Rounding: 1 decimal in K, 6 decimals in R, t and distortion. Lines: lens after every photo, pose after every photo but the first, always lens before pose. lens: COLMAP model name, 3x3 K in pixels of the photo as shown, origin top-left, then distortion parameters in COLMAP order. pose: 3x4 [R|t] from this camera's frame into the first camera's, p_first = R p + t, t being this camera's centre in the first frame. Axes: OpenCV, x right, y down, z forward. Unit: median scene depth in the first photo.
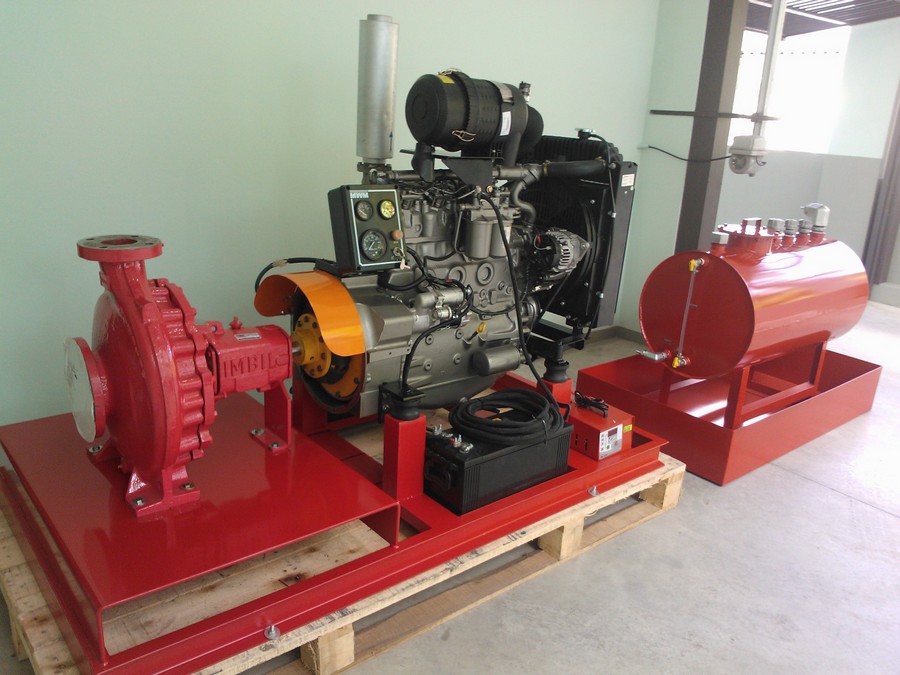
lens RADIAL K [[739.4, 0, 450.0], [0, 739.4, 337.5], [0, 0, 1]] dist [0.150660, -0.395720]
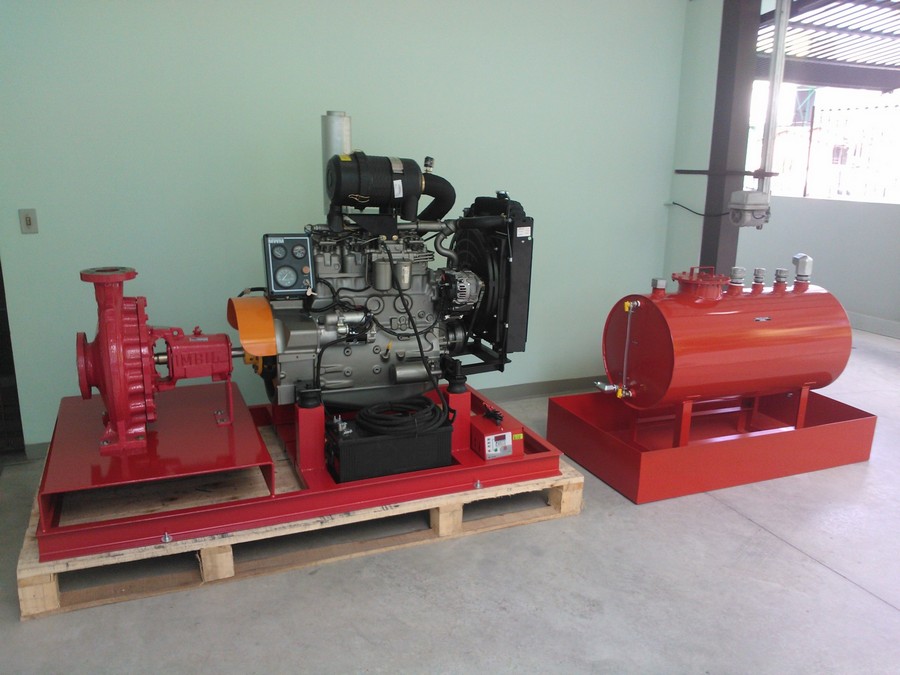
lens RADIAL K [[735.6, 0, 450.0], [0, 735.6, 337.5], [0, 0, 1]] dist [0.141279, -0.329750]
pose [[0.956238, 0.035377, -0.290445, 0.518080], [-0.057618, 0.995994, -0.068384, 0.055700], [0.286862, 0.082126, 0.954445, -0.187290]]
